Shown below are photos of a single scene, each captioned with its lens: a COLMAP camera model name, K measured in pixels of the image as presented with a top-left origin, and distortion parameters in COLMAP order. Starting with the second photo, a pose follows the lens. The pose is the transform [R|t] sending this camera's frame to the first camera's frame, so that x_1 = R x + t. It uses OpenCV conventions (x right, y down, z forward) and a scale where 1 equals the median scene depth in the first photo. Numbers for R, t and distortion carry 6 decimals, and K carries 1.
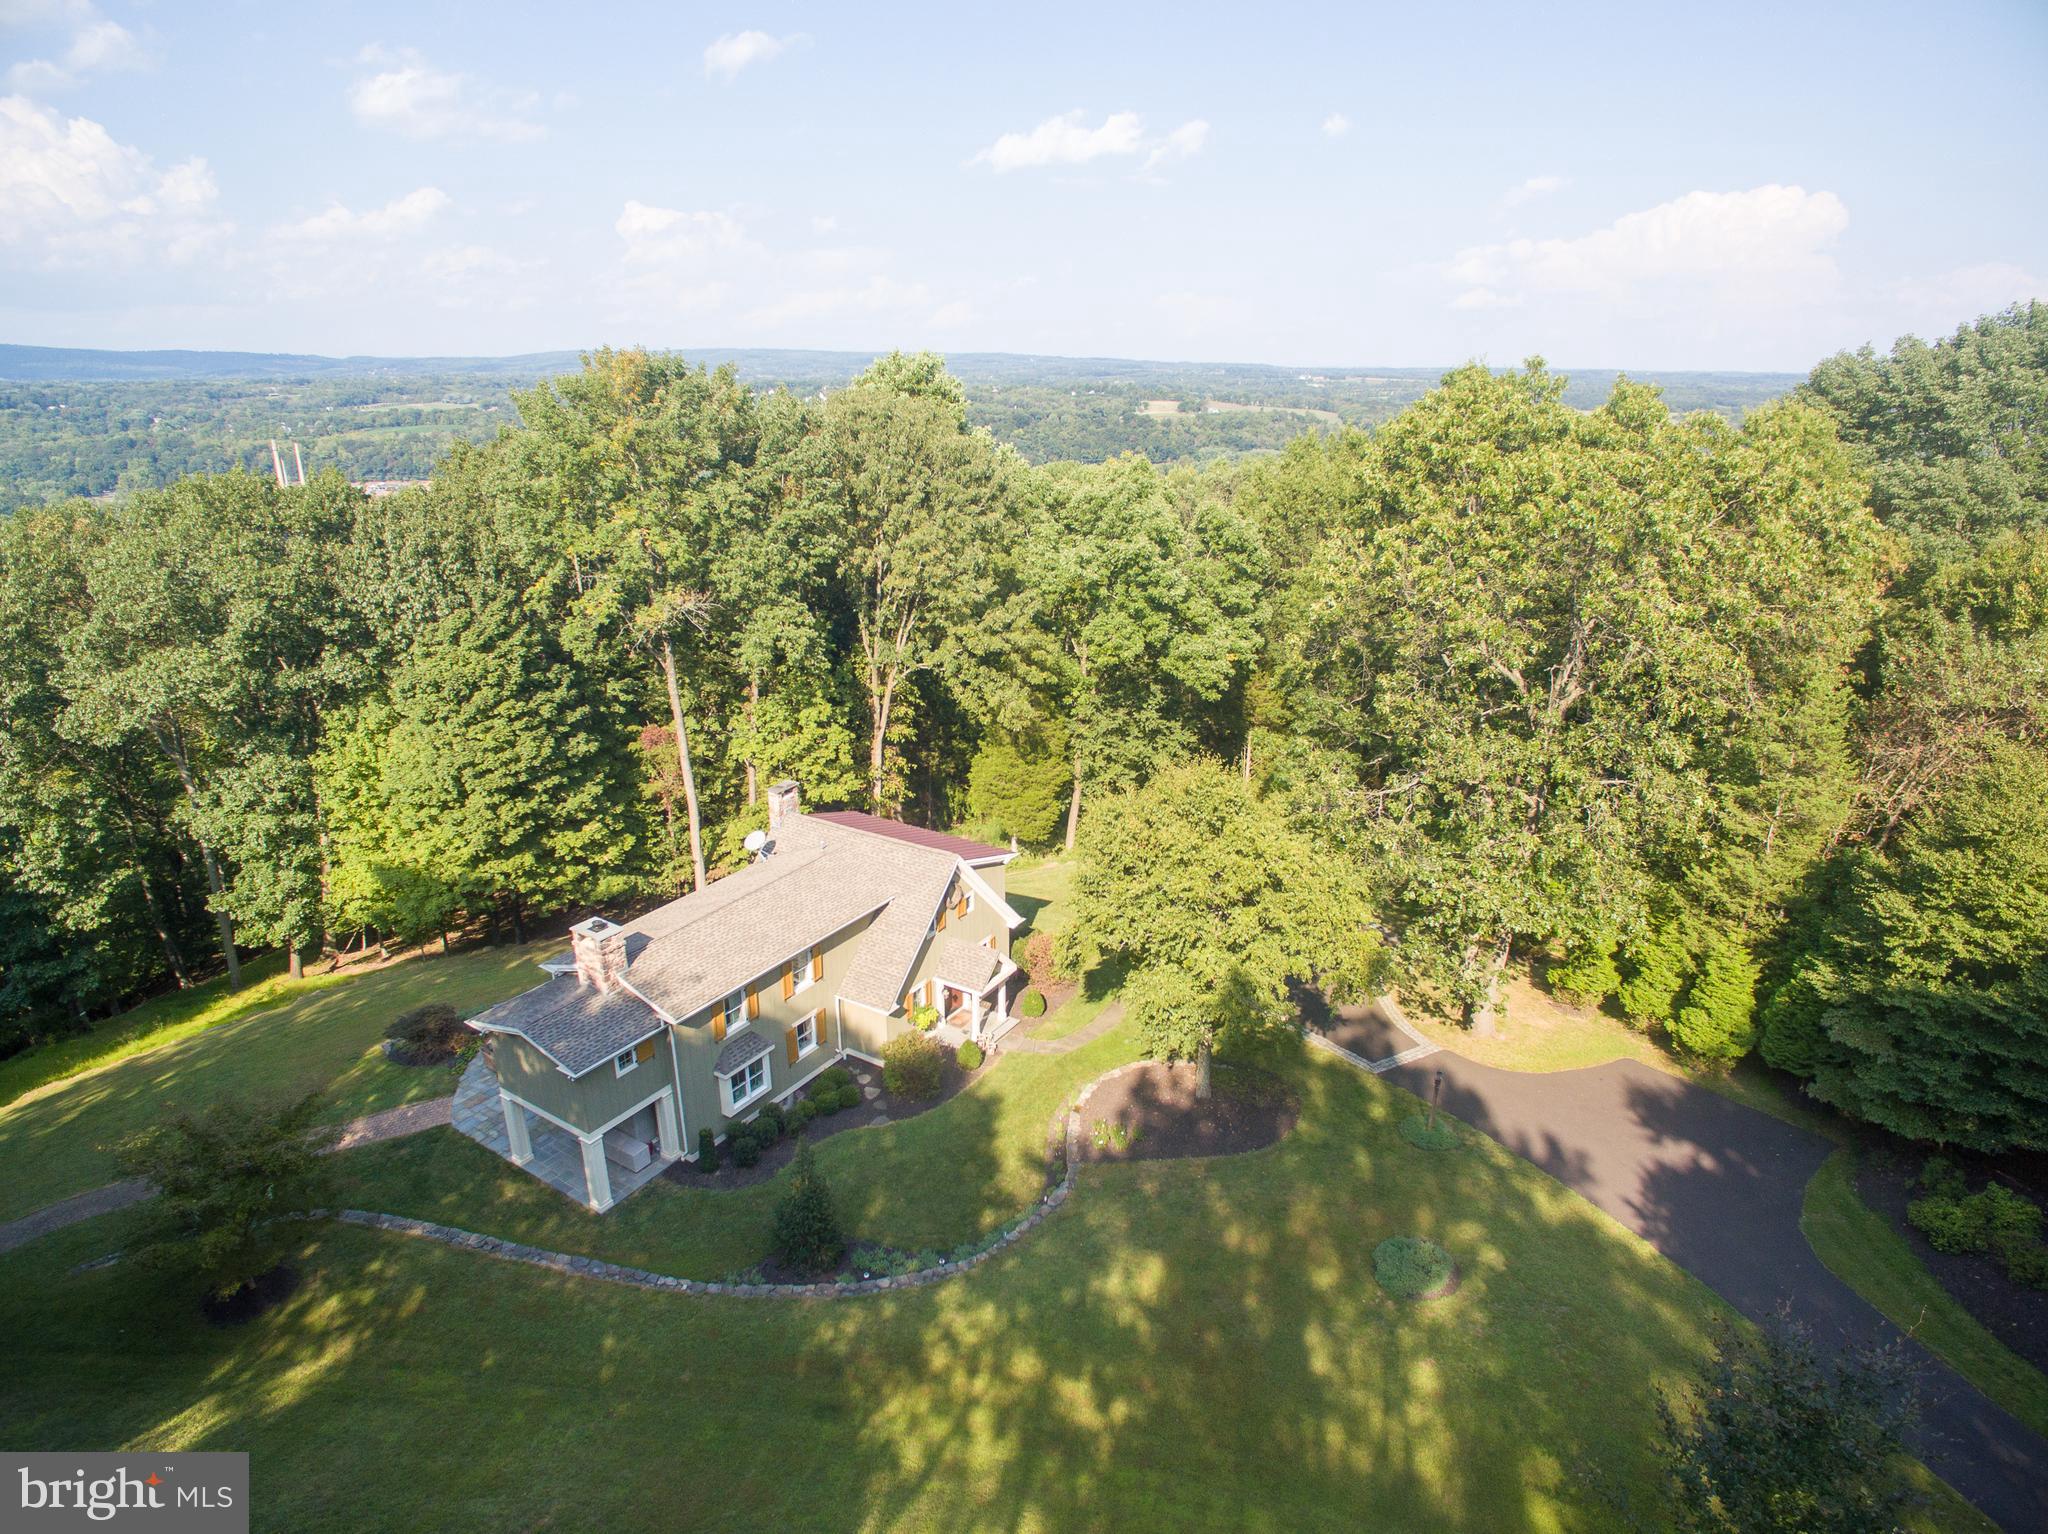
lens RADIAL K [[1199.3, 0, 1027.2], [0, 1199.3, 771.6], [0, 0, 1]] dist [-0.103291, 0.070046]
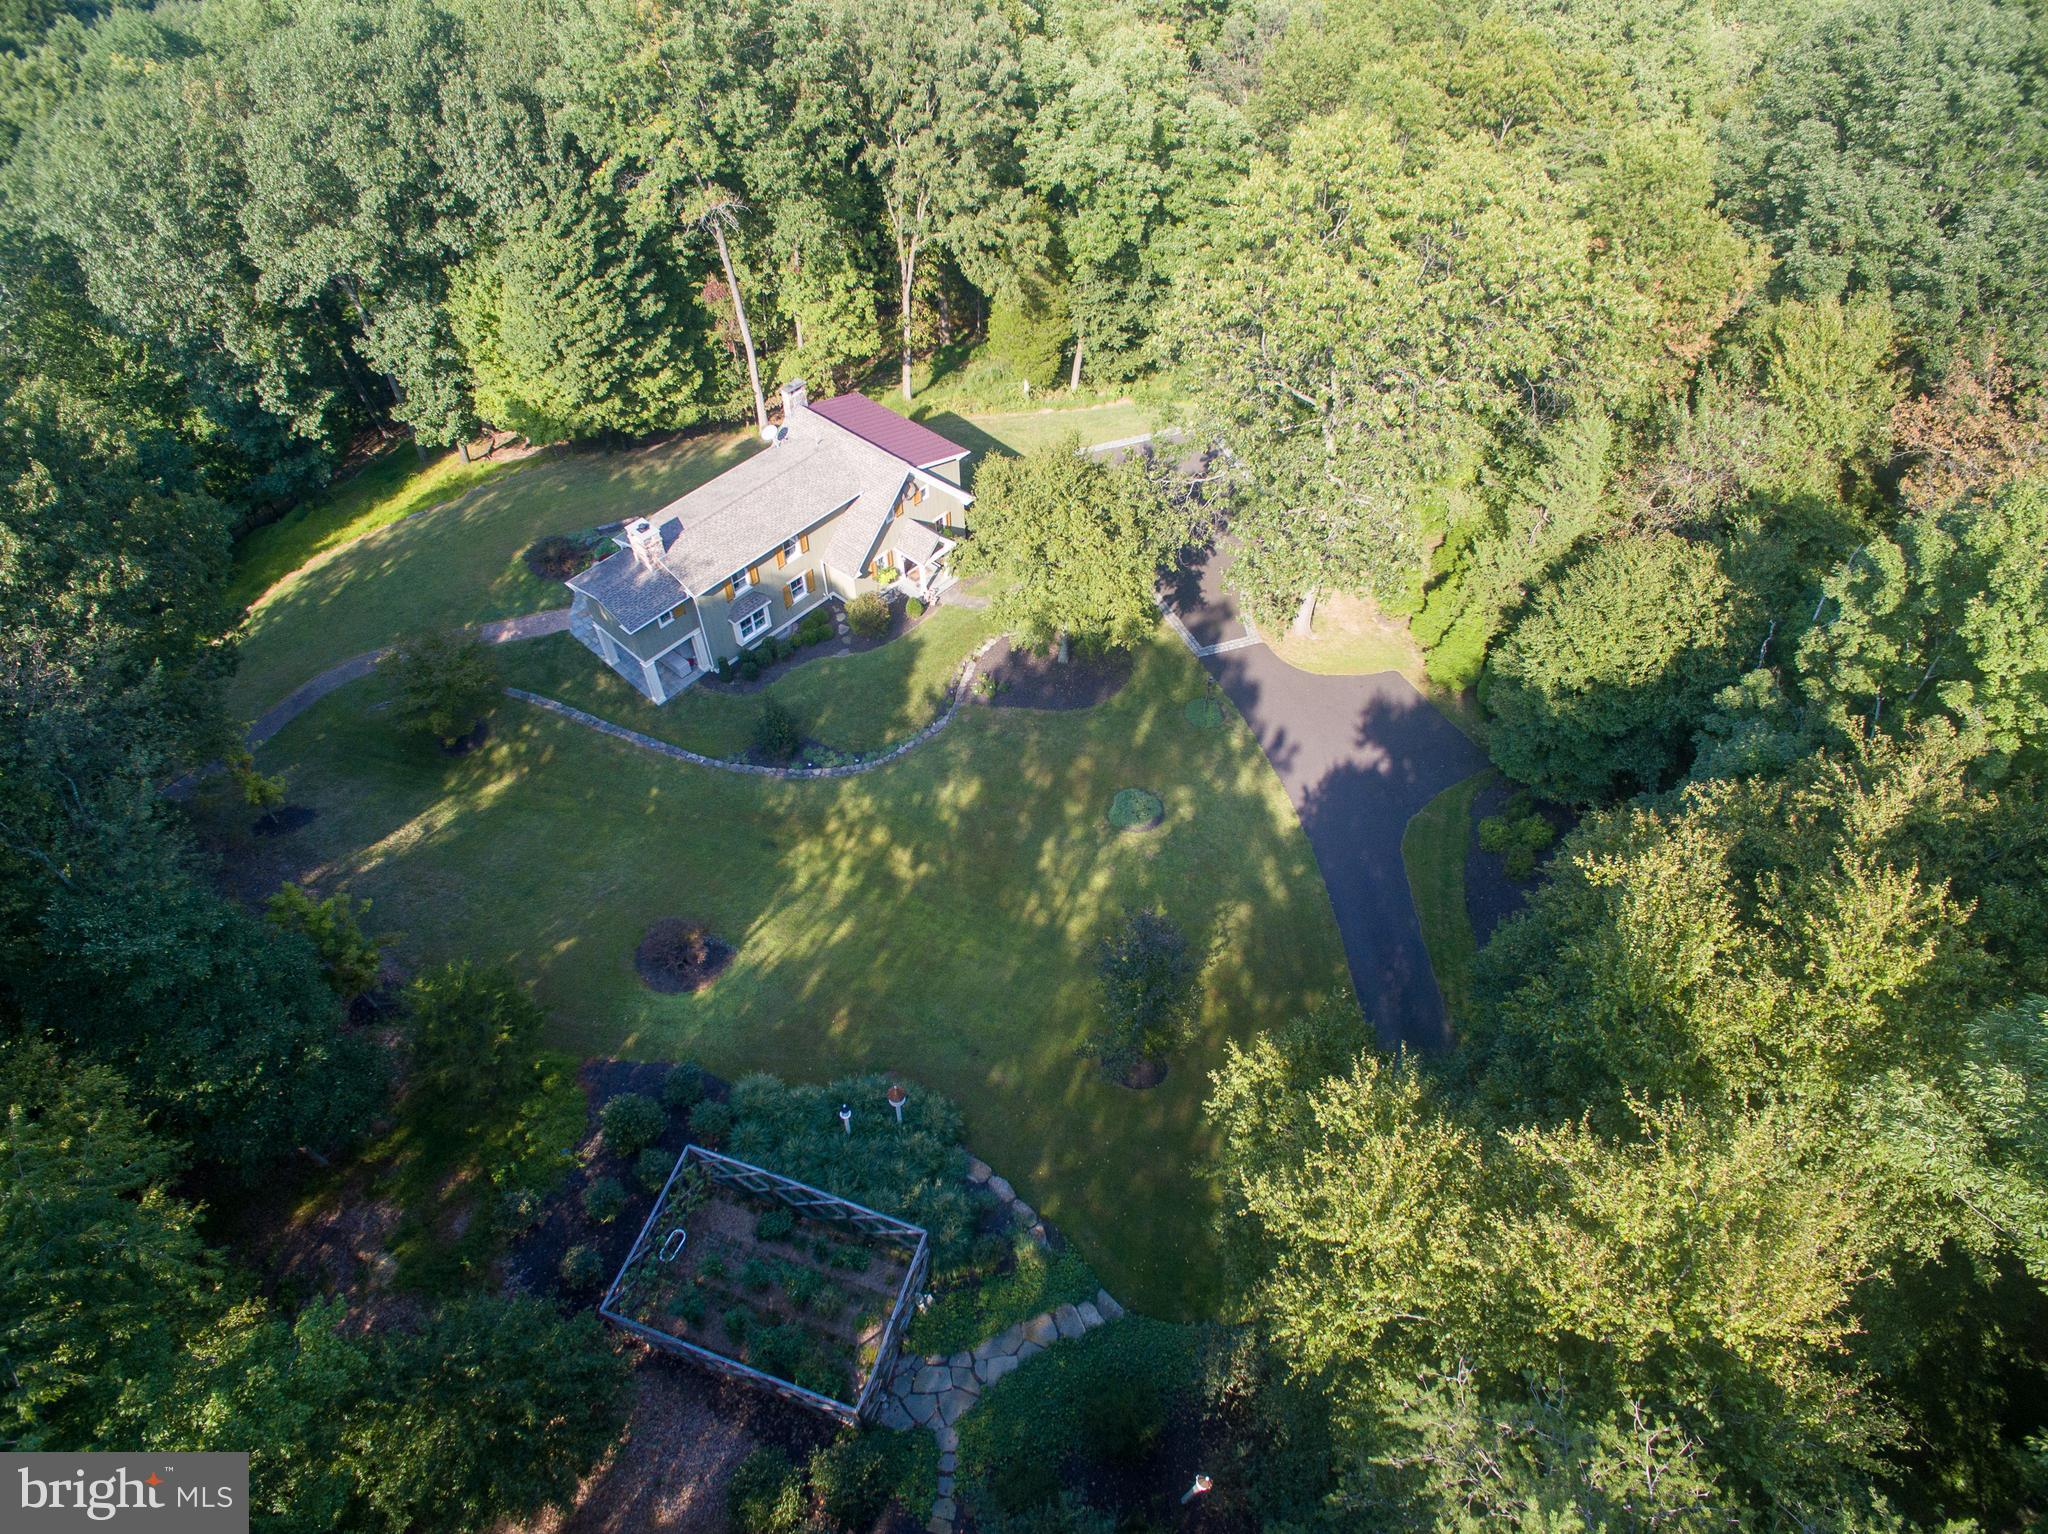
lens RADIAL K [[1199.3, 0, 1027.2], [0, 1199.3, 771.6], [0, 0, 1]] dist [-0.103291, 0.070046]
pose [[0.985932, 0.124761, -0.111235, 0.217735], [-0.051272, 0.859141, 0.509164, -0.265405], [0.159090, -0.496298, 0.853451, -0.231808]]
